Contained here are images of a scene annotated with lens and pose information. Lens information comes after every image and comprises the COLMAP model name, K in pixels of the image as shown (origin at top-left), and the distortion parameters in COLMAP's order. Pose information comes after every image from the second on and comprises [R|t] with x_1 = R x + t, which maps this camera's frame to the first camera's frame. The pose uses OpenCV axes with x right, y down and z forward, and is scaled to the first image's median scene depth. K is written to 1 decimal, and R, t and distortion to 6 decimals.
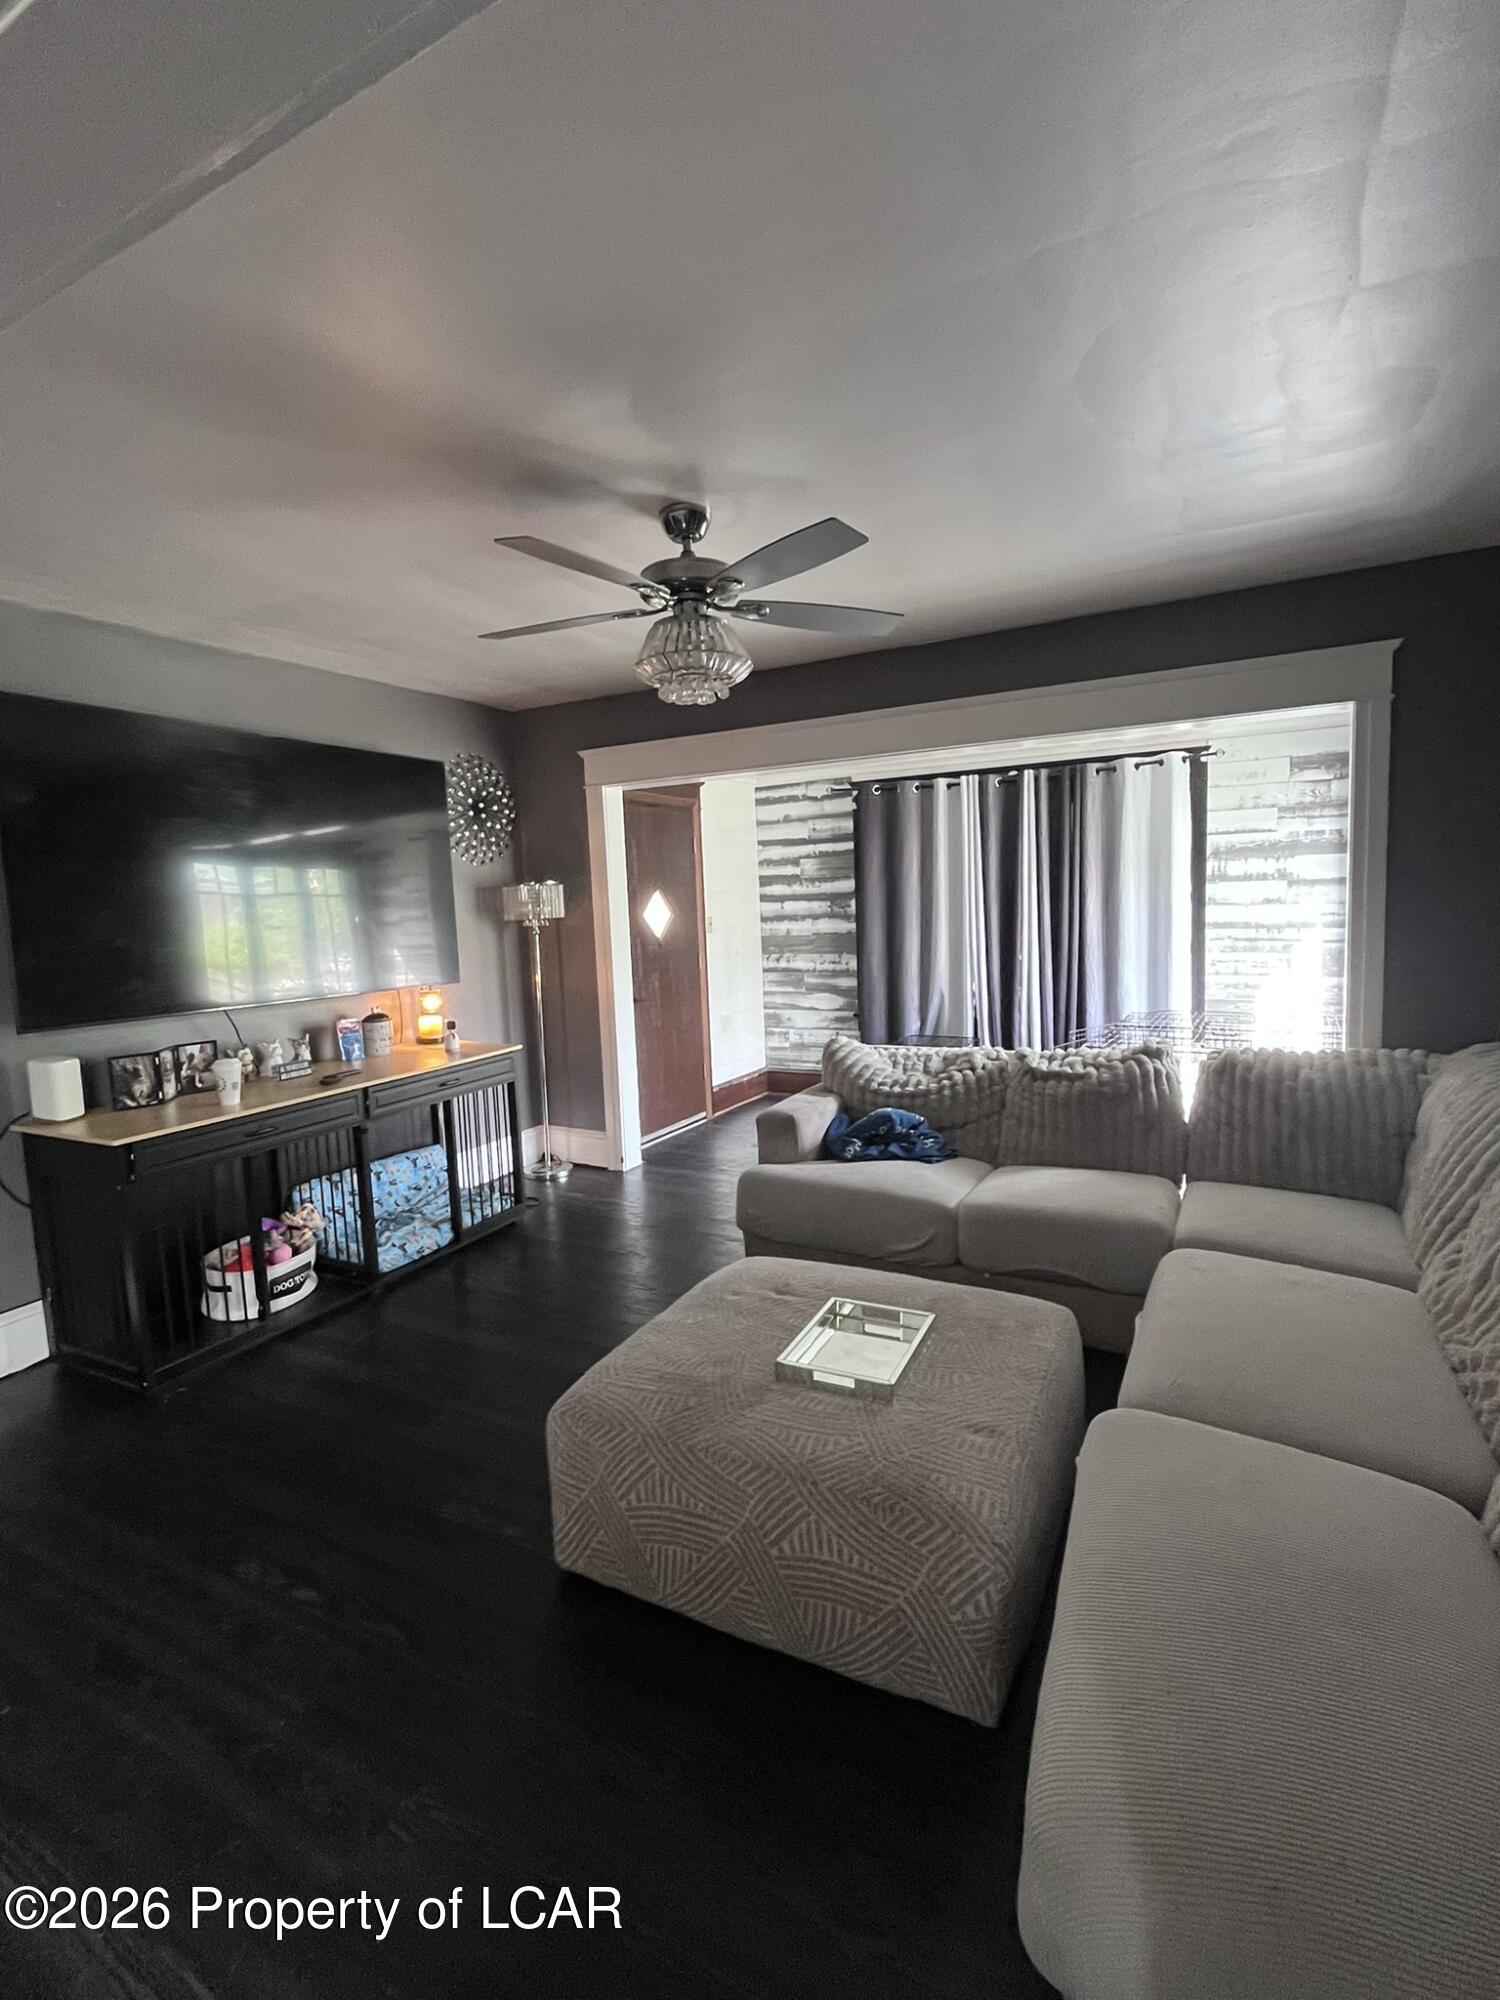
lens RADIAL K [[923.4, 0, 749.9], [0, 923.4, 994.6], [0, 0, 1]] dist [-0.009741, 0.000488]
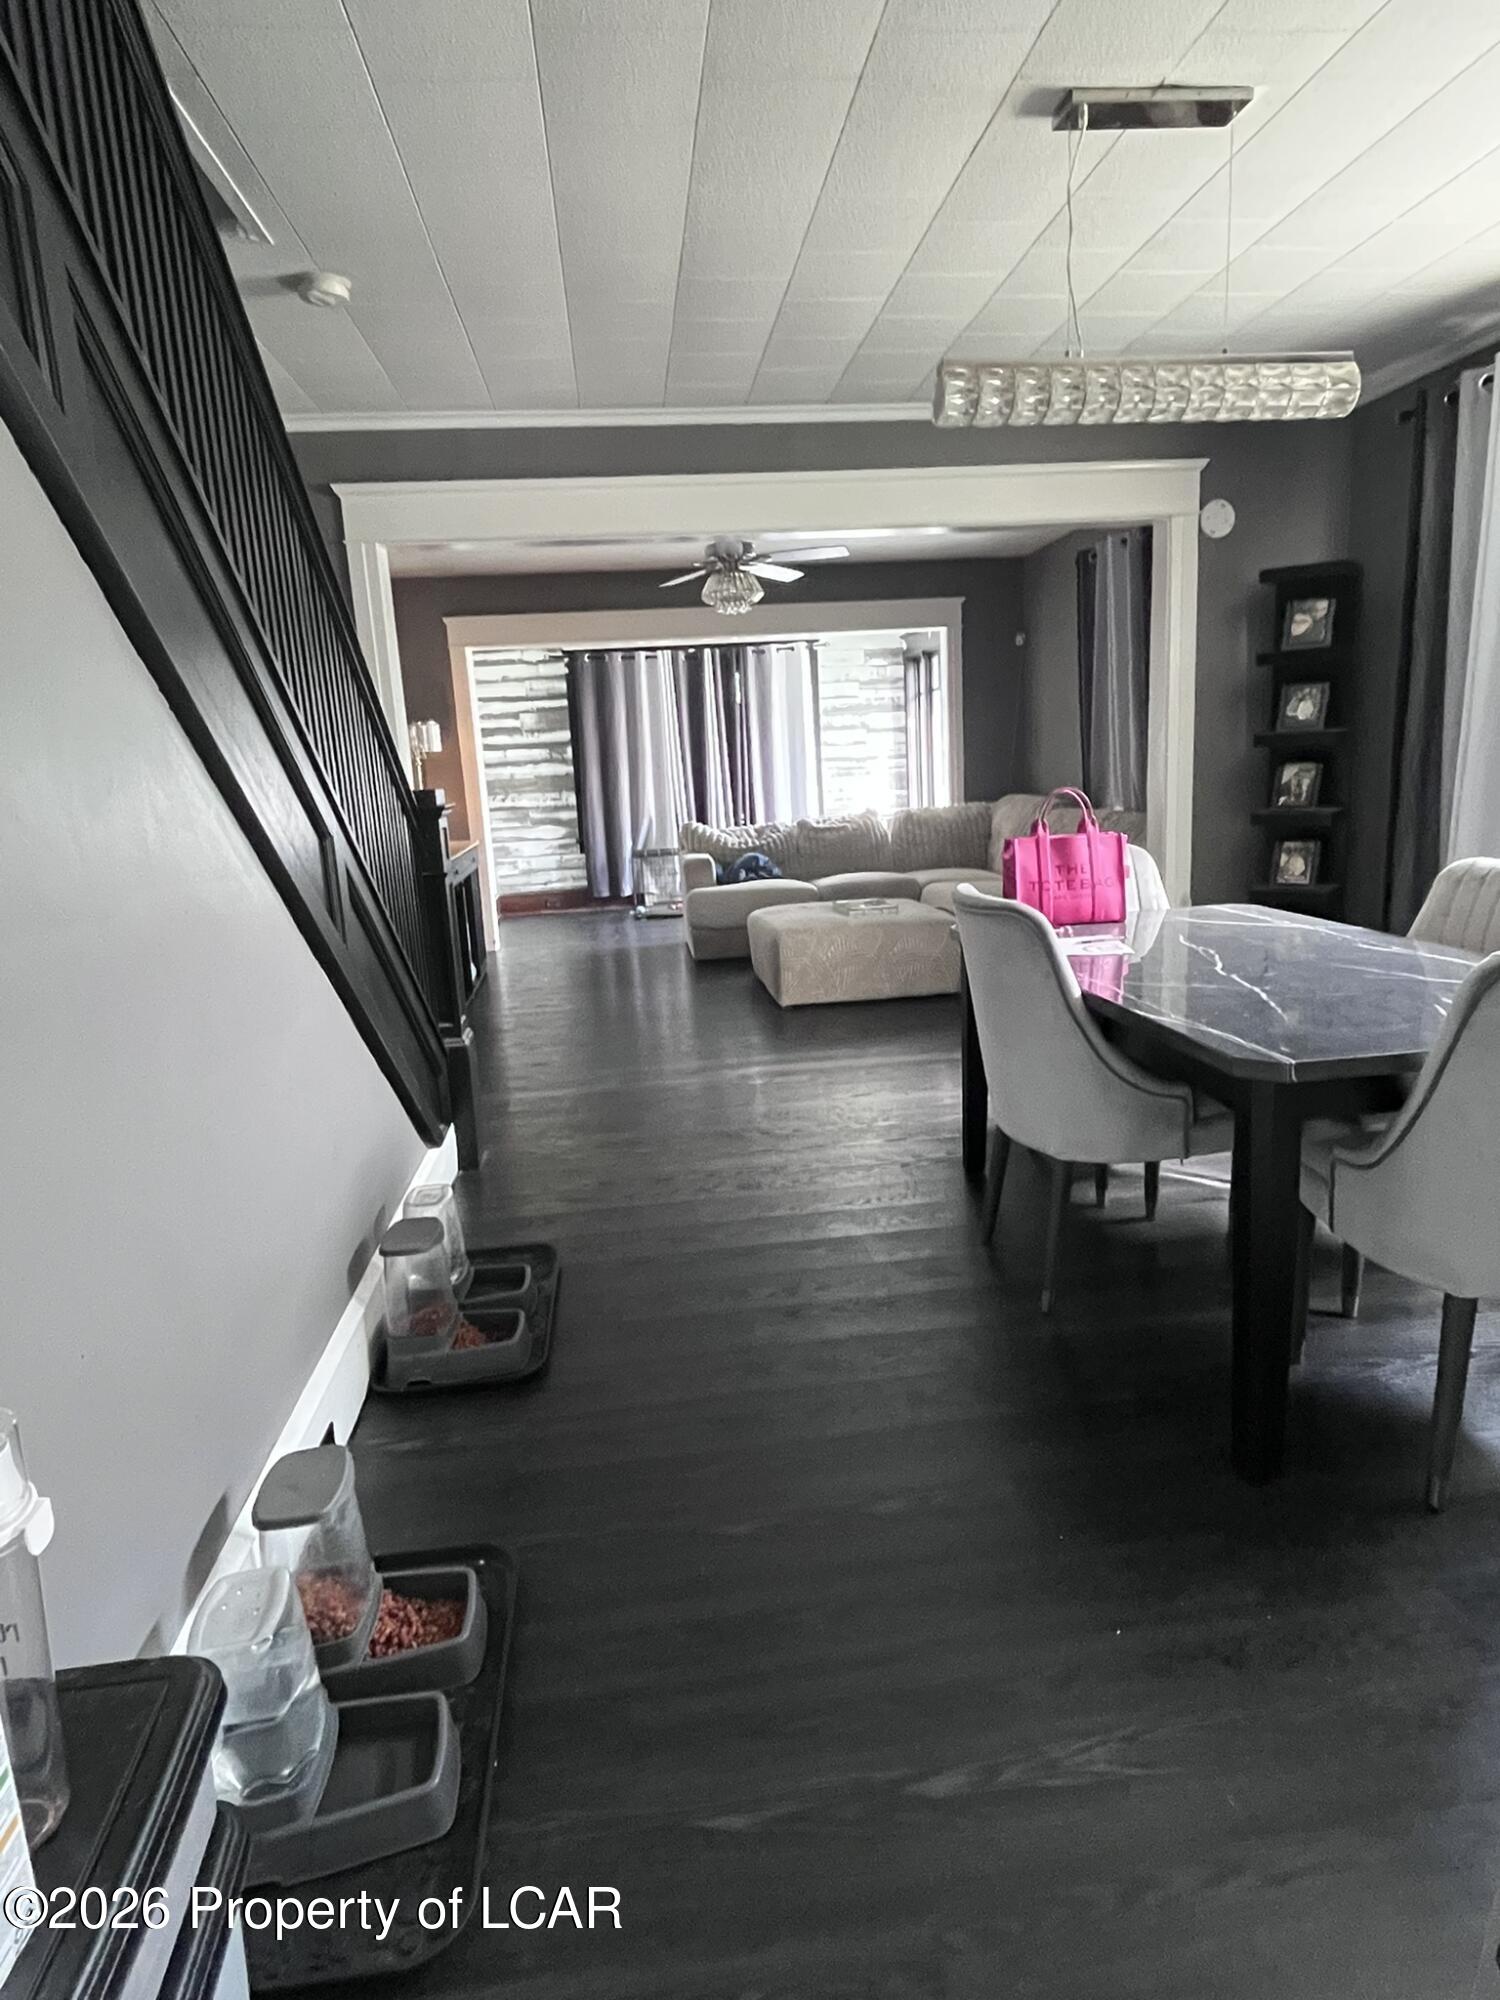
lens RADIAL K [[1121.3, 0, 750.9], [0, 1121.3, 1002.3], [0, 0, 1]] dist [-0.012937, -0.000265]
pose [[0.821972, -0.125061, 0.555627, -0.570517], [0.079224, 0.991215, 0.105903, 0.097711], [-0.563990, -0.043031, 0.824660, -0.397798]]
